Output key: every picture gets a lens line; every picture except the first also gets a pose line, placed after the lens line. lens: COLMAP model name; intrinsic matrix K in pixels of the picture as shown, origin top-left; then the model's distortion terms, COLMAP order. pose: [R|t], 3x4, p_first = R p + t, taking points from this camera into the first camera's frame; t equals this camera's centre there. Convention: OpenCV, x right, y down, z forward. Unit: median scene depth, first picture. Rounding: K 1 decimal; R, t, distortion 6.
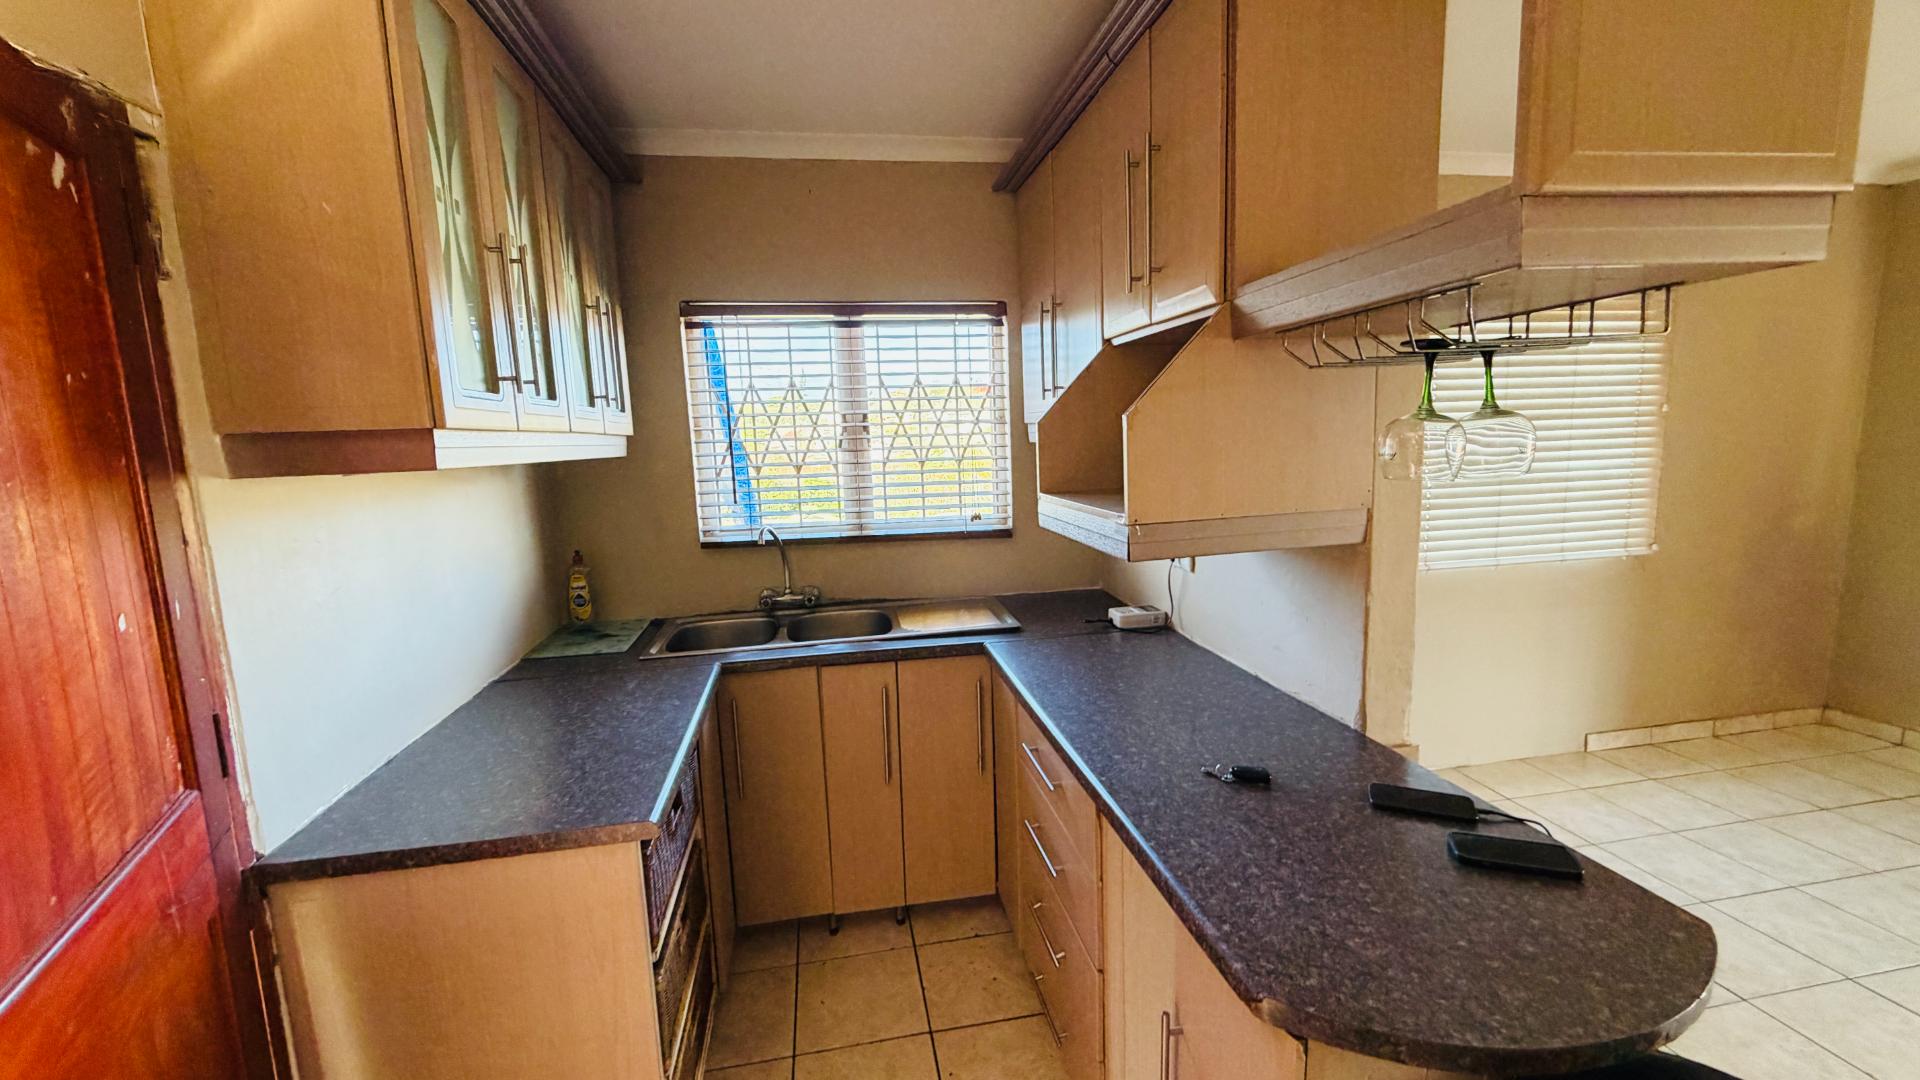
lens RADIAL K [[764.7, 0, 956.7], [0, 764.7, 540.6], [0, 0, 1]] dist [-0.001675, 0.000448]
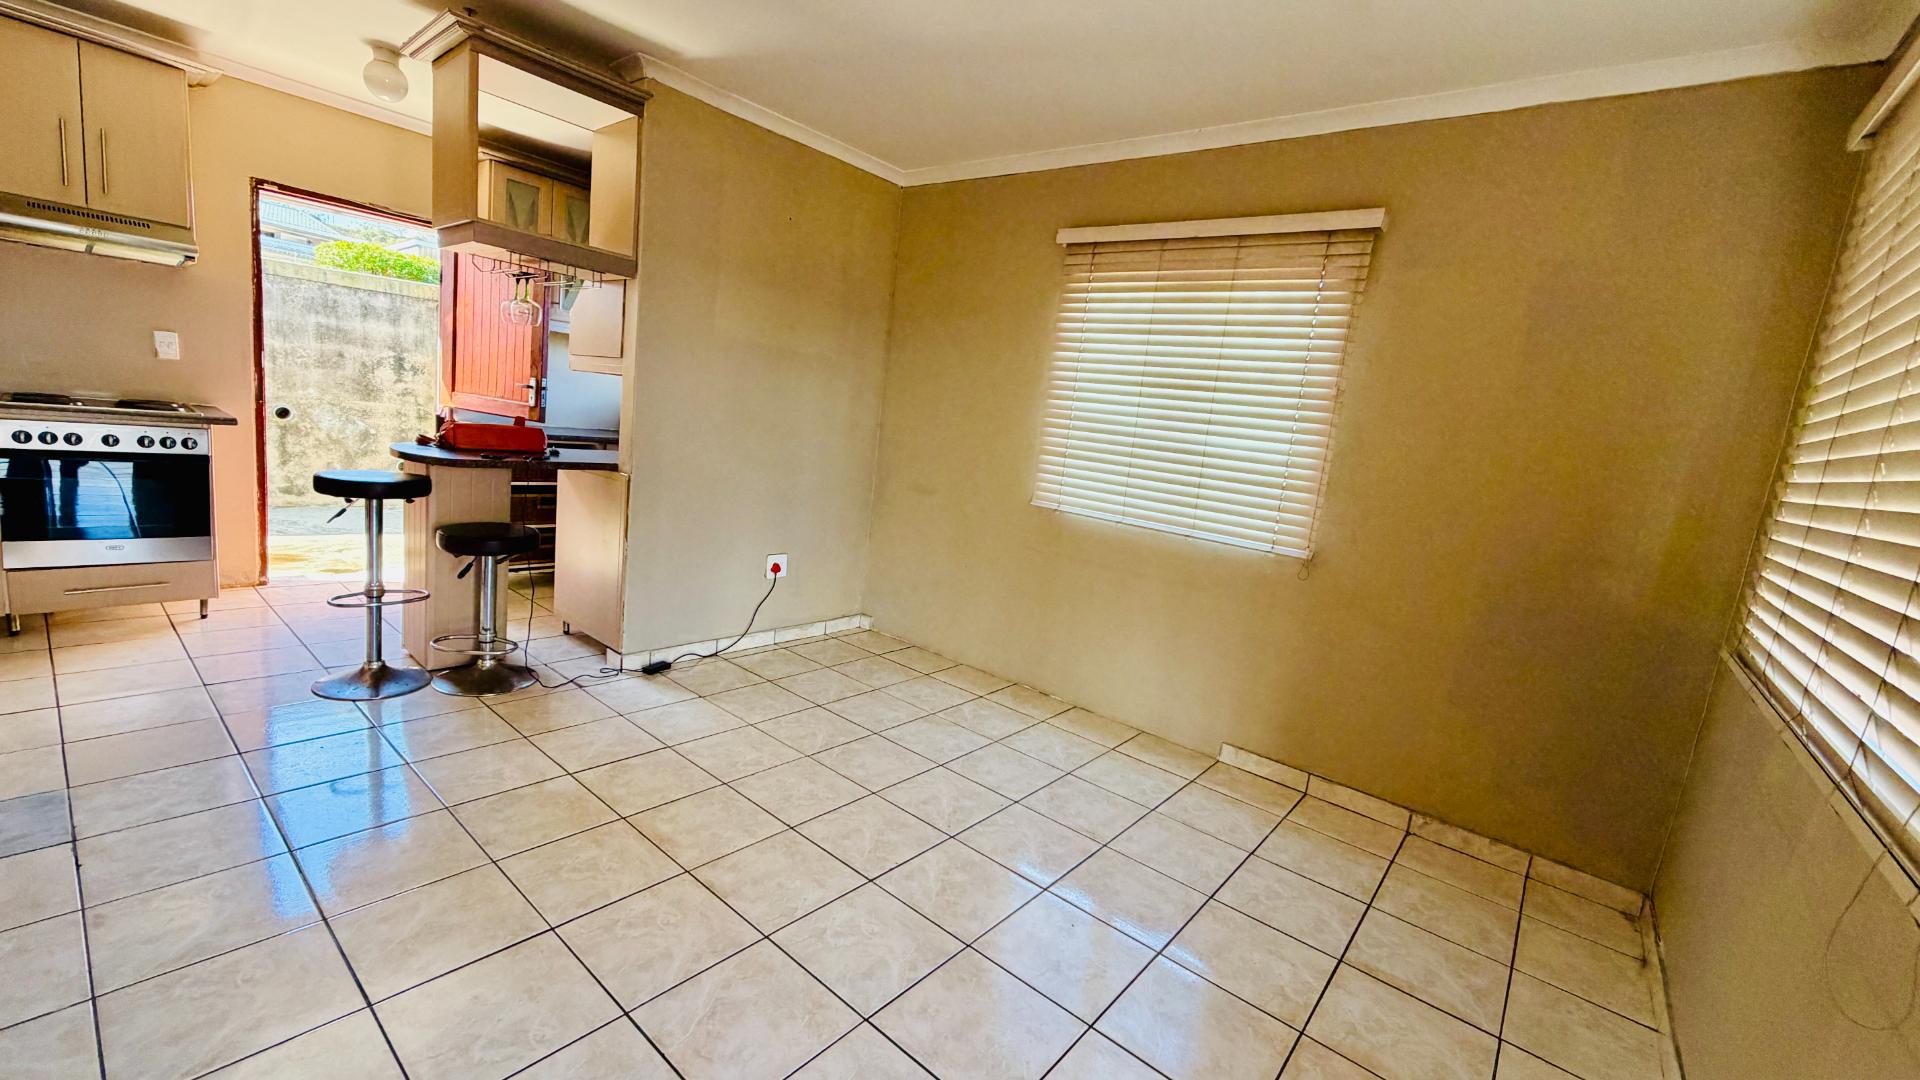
lens RADIAL K [[764.7, 0, 957.8], [0, 764.7, 542.3], [0, 0, 1]] dist [-0.001675, 0.000448]
pose [[0.638890, 0.230295, -0.734019, 1.956719], [-0.242049, 0.965859, 0.092355, 0.021141], [0.730227, 0.118664, 0.672820, 0.187186]]
